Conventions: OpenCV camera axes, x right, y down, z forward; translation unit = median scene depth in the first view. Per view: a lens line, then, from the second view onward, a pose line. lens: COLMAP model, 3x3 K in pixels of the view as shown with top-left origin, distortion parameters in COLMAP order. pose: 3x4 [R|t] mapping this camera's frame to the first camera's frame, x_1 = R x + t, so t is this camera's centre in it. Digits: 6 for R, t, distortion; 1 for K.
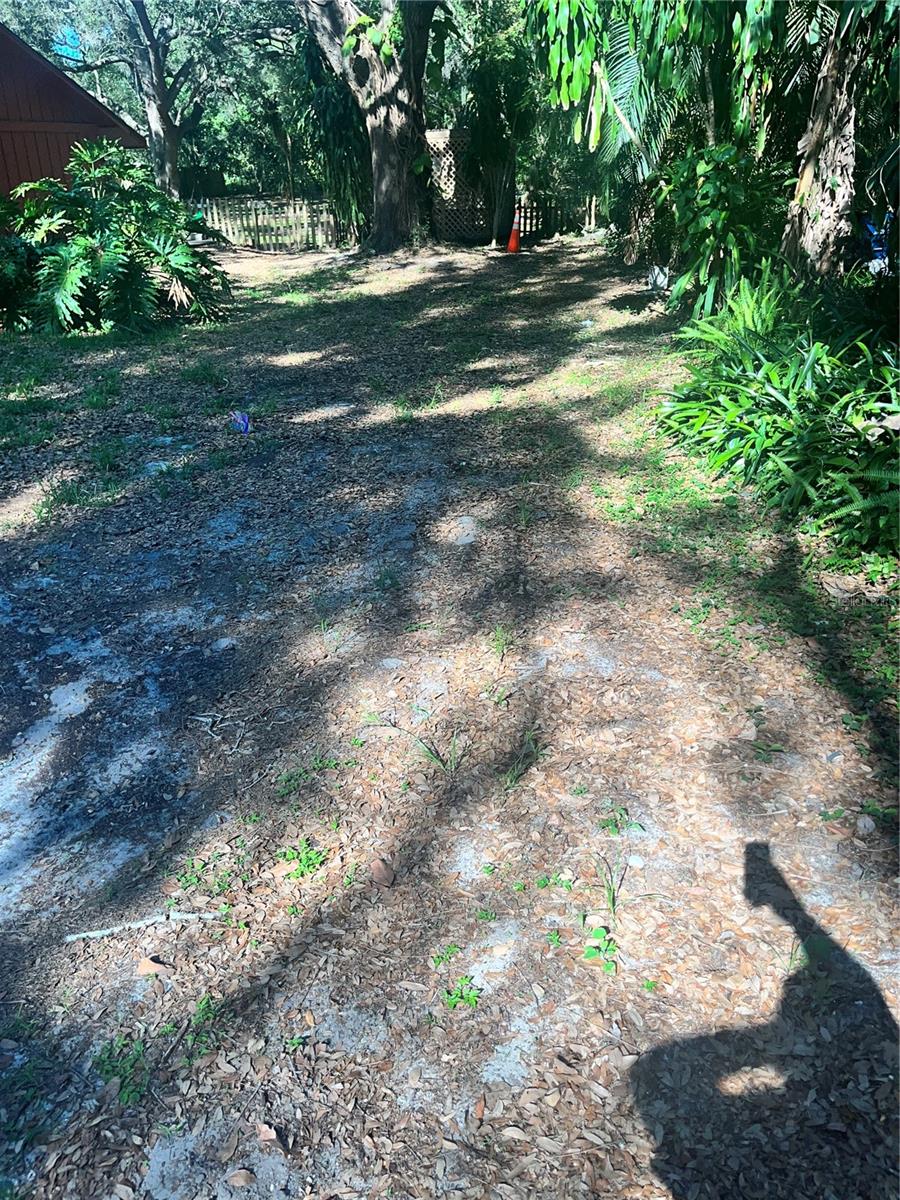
lens RADIAL K [[915.4, 0, 443.7], [0, 915.4, 613.3], [0, 0, 1]] dist [0.067782, -0.103143]
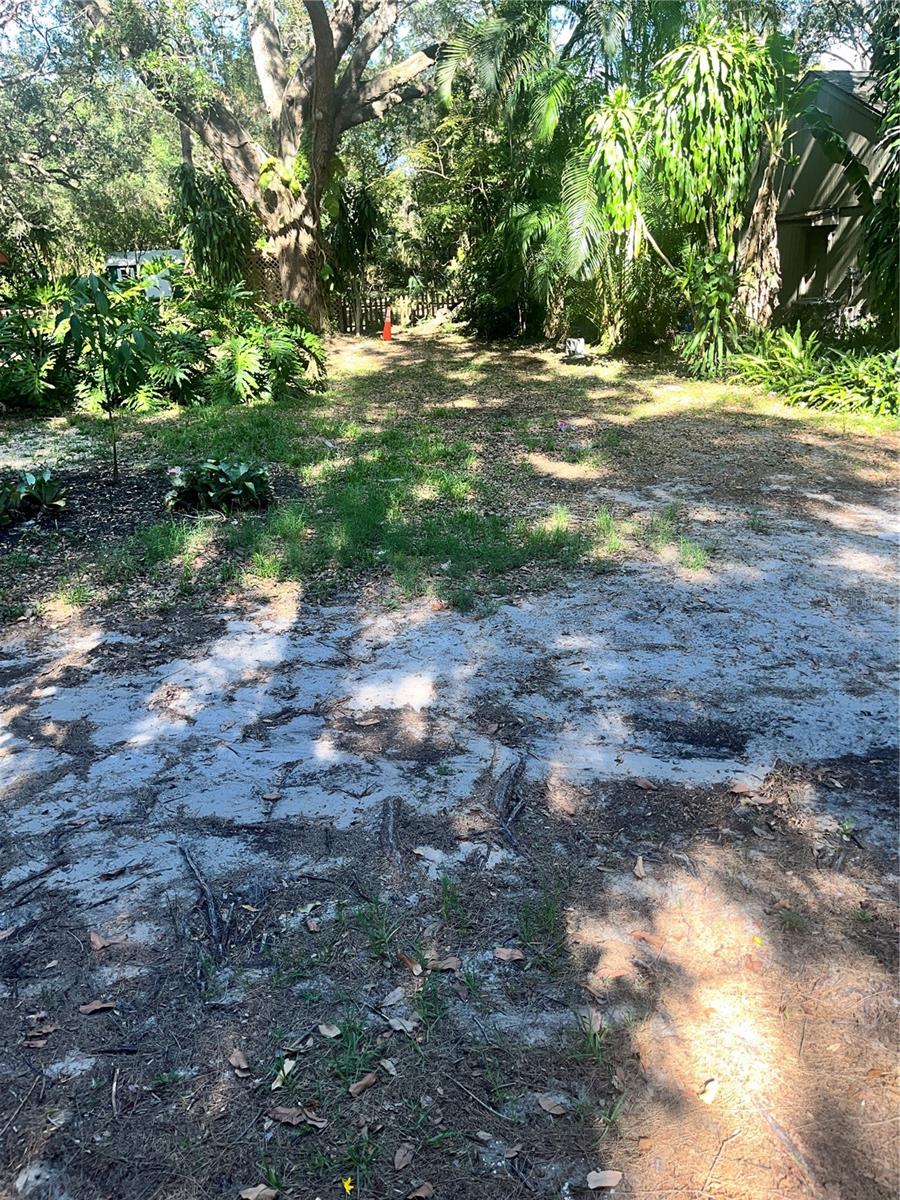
lens RADIAL K [[891.6, 0, 450.0], [0, 891.6, 600.0], [0, 0, 1]] dist [0.108833, -0.137560]
pose [[0.933577, -0.134853, 0.332038, -0.348164], [0.170279, 0.982153, -0.079876, 0.064043], [-0.315341, 0.131109, 0.939878, -0.126941]]
